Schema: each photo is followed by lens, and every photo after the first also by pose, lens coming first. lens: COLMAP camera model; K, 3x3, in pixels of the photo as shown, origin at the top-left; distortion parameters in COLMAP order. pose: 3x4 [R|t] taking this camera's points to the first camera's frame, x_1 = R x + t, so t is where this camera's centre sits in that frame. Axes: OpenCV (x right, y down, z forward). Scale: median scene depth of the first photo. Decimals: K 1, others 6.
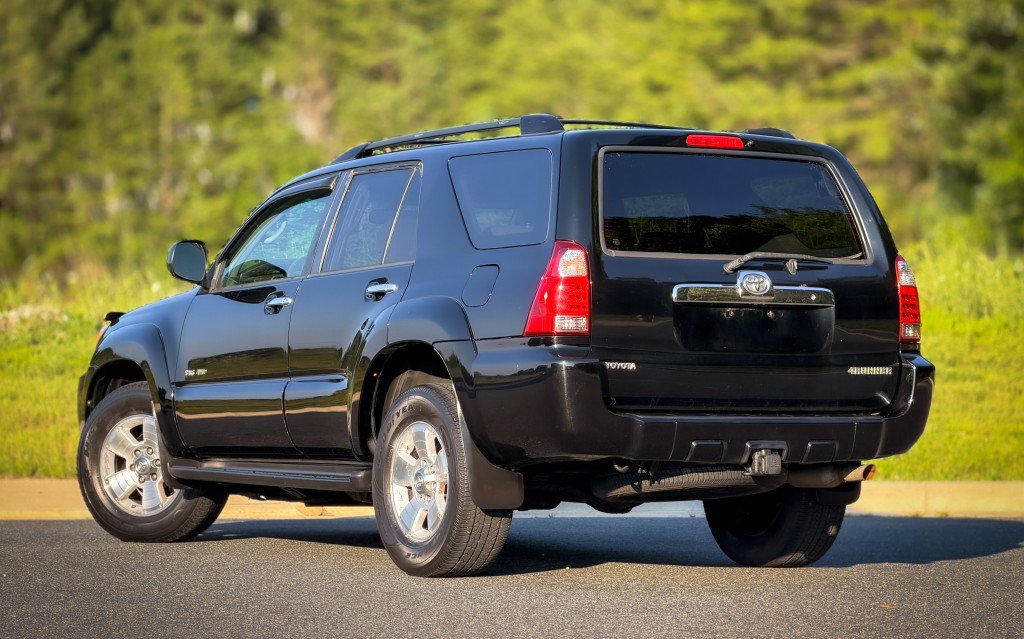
lens RADIAL K [[3144.0, 0, 511.2], [0, 3144.0, 319.8], [0, 0, 1]] dist [0.046894, 0.000000]
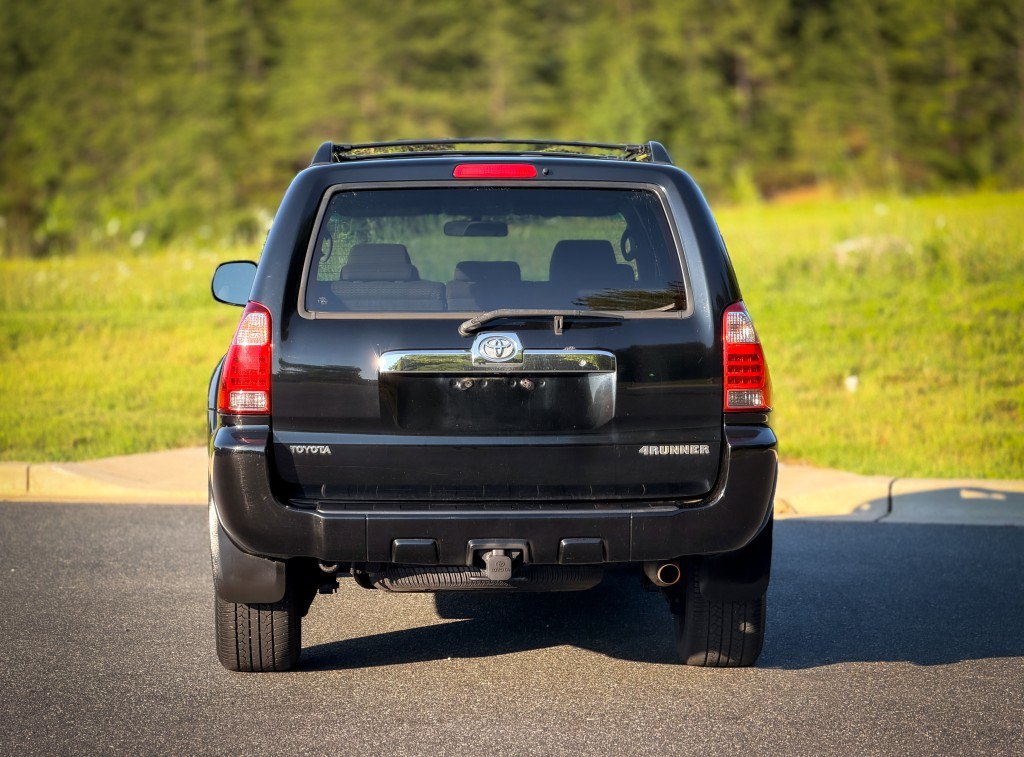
lens RADIAL K [[3055.6, 0, 506.0], [0, 3055.6, 383.3], [0, 0, 1]] dist [0.188516, 0.000000]
pose [[0.880205, 0.012364, -0.474433, 0.456397], [0.020047, 0.997800, 0.063195, -0.052468], [0.474171, -0.065136, 0.878020, 0.290826]]
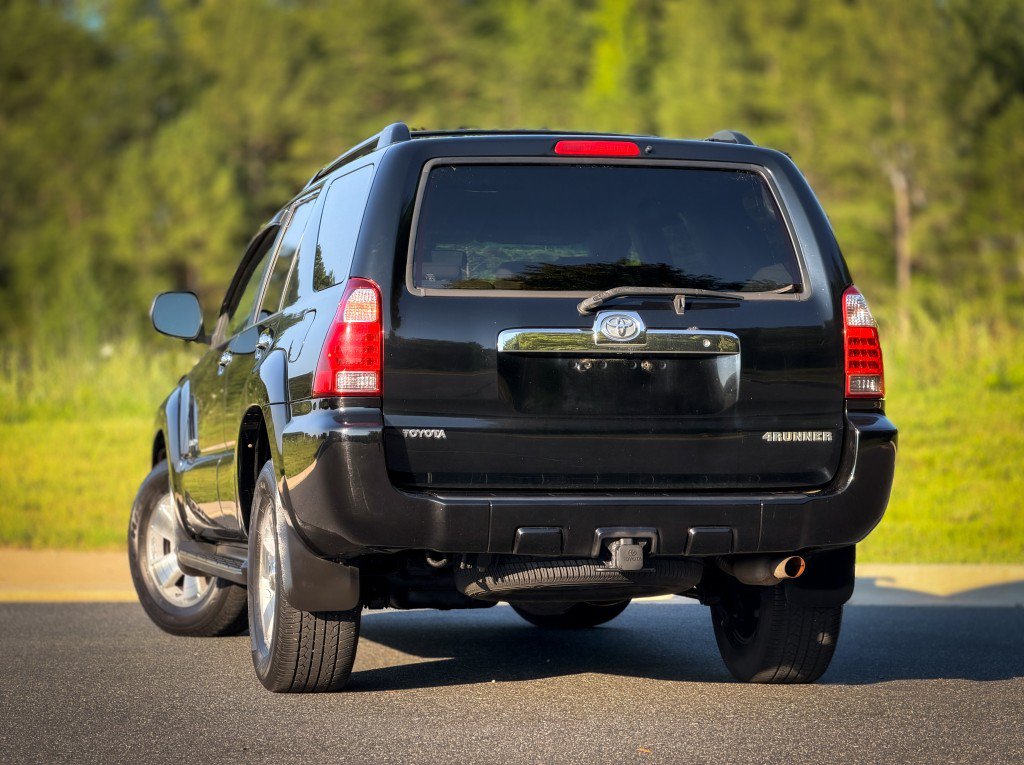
lens RADIAL K [[3042.1, 0, 504.0], [0, 3042.1, 388.8], [0, 0, 1]] dist [0.224923, 0.000000]
pose [[0.950334, -0.013024, -0.310960, 0.283108], [0.013938, 0.999903, 0.000718, 0.002917], [0.310921, -0.005016, 0.950423, 0.265919]]
